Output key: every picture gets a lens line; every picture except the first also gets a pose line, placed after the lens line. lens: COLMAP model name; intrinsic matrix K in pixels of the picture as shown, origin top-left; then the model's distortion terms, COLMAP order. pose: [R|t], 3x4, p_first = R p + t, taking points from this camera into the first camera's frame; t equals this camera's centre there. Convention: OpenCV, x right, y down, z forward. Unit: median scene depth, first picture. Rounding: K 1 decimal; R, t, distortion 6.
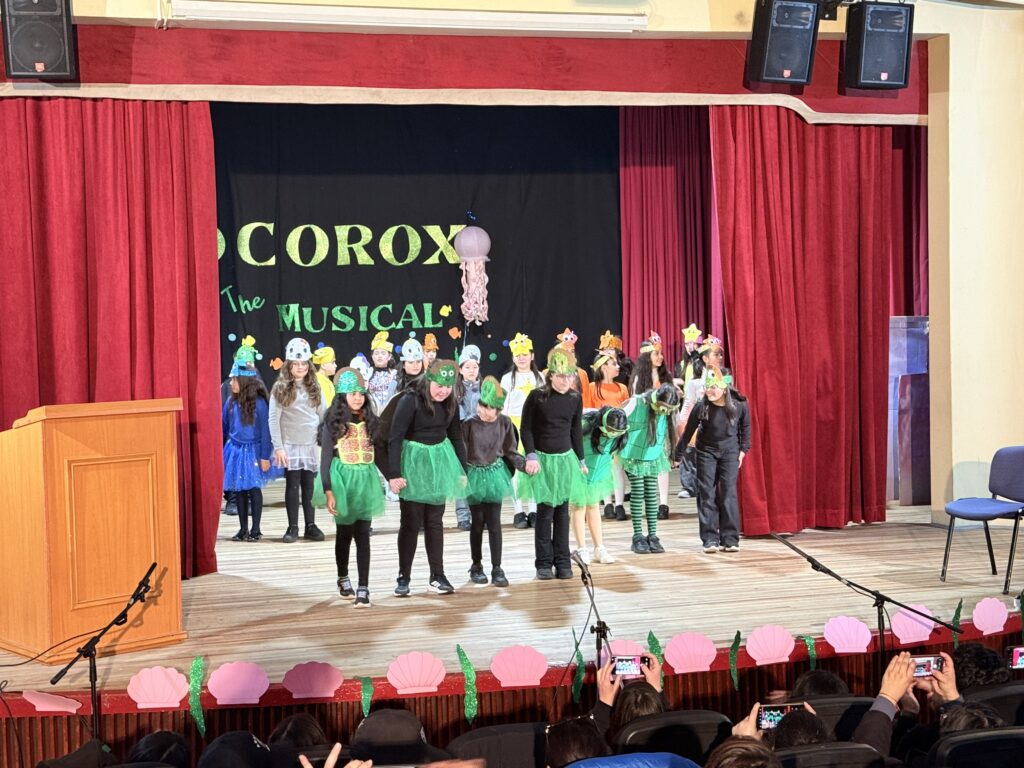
lens RADIAL K [[1577.5, 0, 505.4], [0, 1577.5, 391.7], [0, 0, 1]] dist [0.156252, -0.200806]
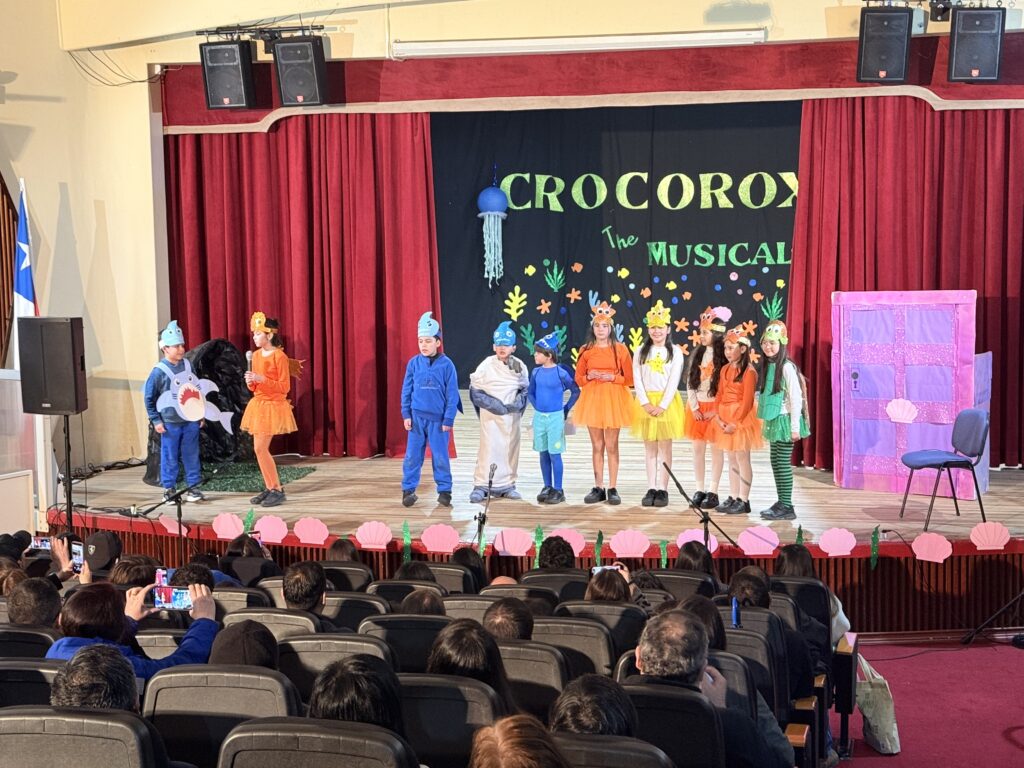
lens RADIAL K [[1653.6, 0, 512.0], [0, 1653.6, 384.0], [0, 0, 1]] dist [0.127371, 0.020574]
pose [[0.885255, 0.060807, -0.461114, 0.502970], [-0.030373, 0.996859, 0.073144, -0.054713], [0.464113, -0.050746, 0.884321, -0.207965]]
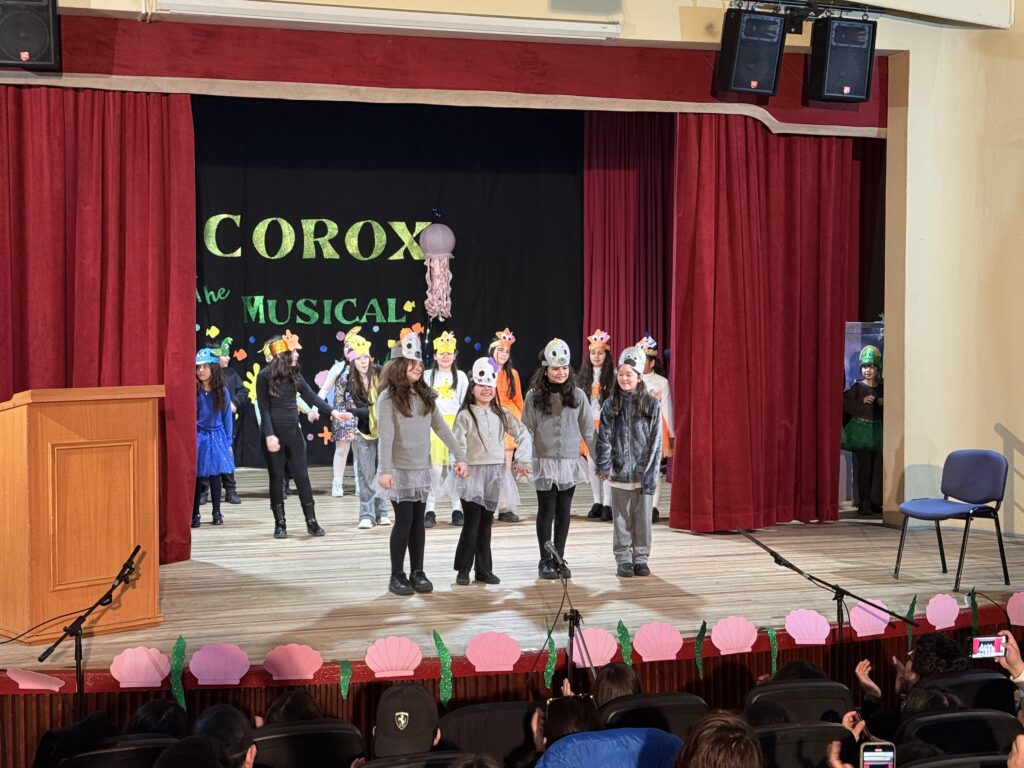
lens RADIAL K [[1575.2, 0, 513.7], [0, 1575.2, 377.9], [0, 0, 1]] dist [0.158066, -0.195129]
pose [[0.998971, 0.022174, 0.039560, -0.014986], [-0.021880, 0.999730, -0.007864, 0.001802], [-0.039724, 0.006991, 0.999186, -0.019905]]
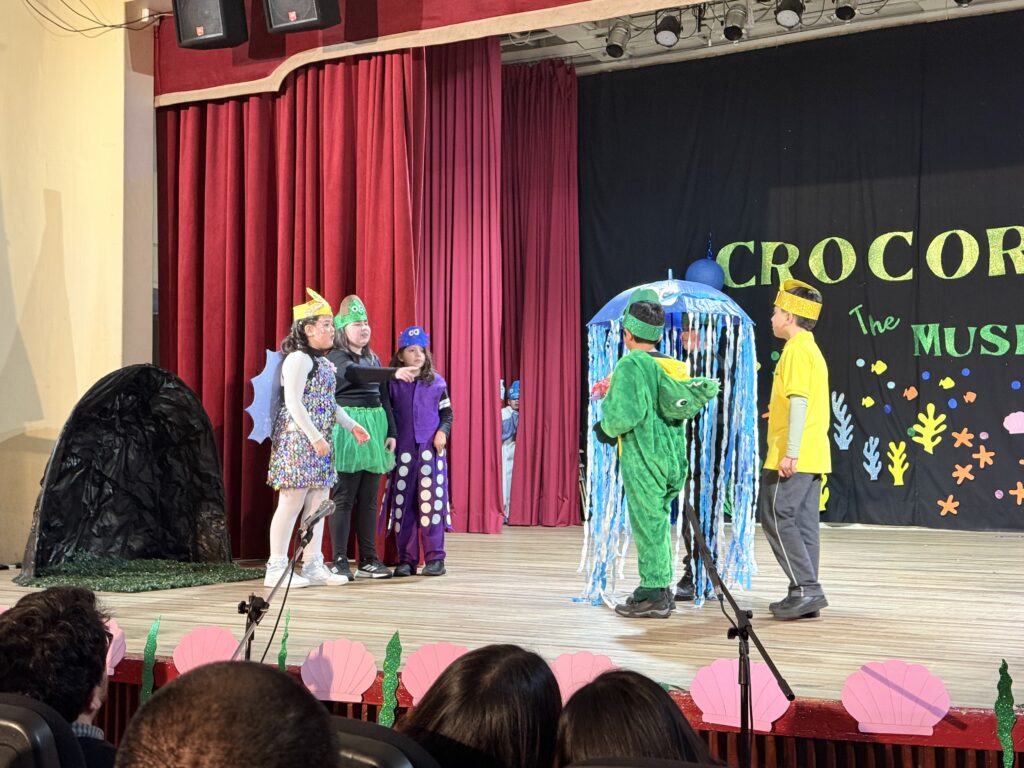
lens RADIAL K [[1442.1, 0, 516.9], [0, 1442.1, 384.6], [0, 0, 1]] dist [0.190197, -0.346015]
pose [[0.731948, -0.005505, -0.681338, 0.353457], [-0.052582, 0.996529, -0.064539, 0.059185], [0.679328, 0.083065, 0.729118, 0.408689]]
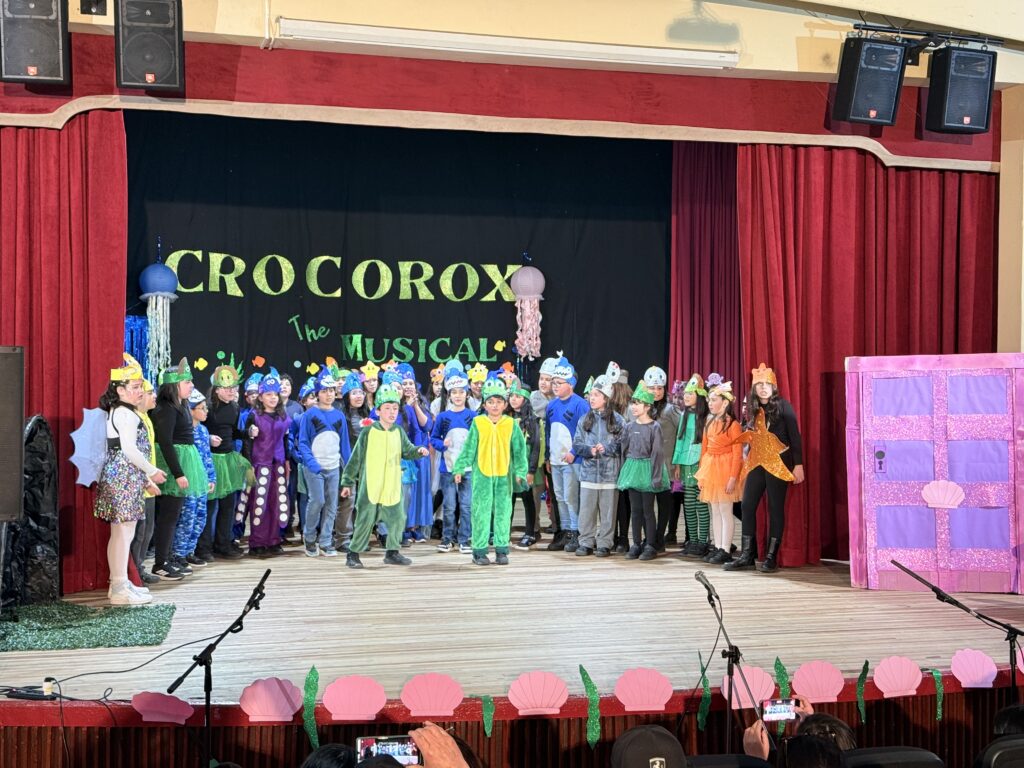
lens RADIAL K [[1422.8, 0, 512.0], [0, 1422.8, 384.0], [0, 0, 1]] dist [0.184517, -0.360757]
pose [[0.999477, 0.031500, 0.007359, -0.054769], [-0.031191, 0.998755, -0.038937, 0.016200], [-0.008577, 0.038687, 0.999215, 0.082655]]
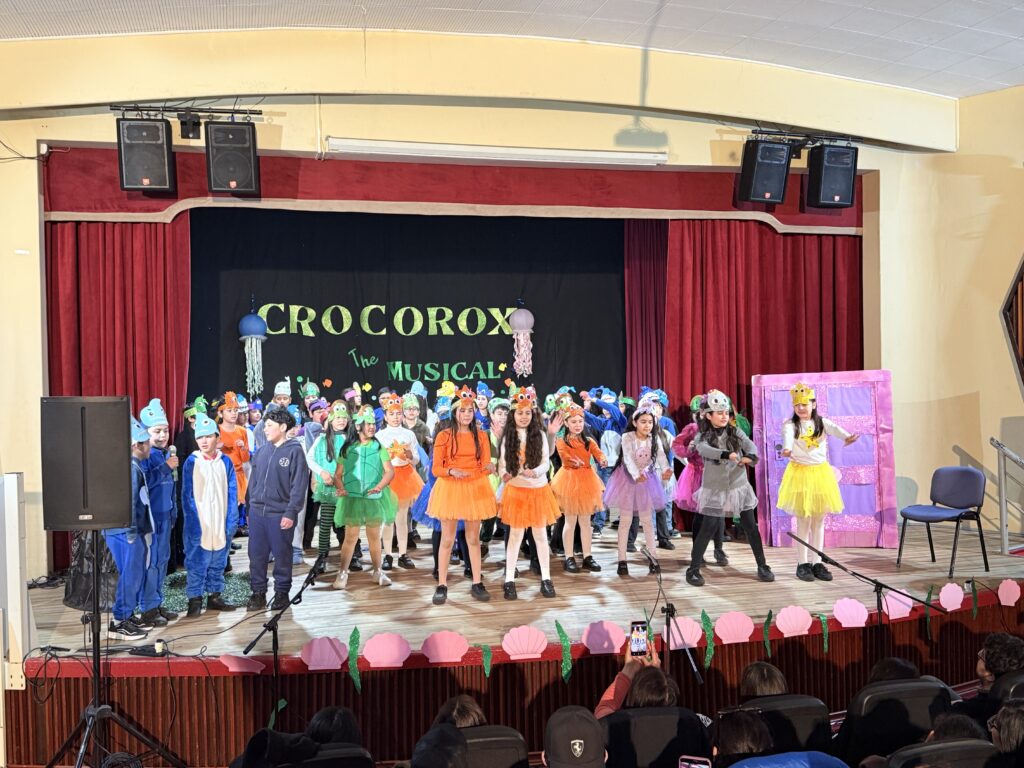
lens RADIAL K [[1013.5, 0, 513.0], [0, 1013.5, 389.2], [0, 0, 1]] dist [0.194297, -0.423927]
pose [[0.999978, 0.006585, 0.000887, -0.044040], [-0.006552, 0.999415, -0.033556, 0.000382], [-0.001108, 0.033550, 0.999436, 0.108394]]
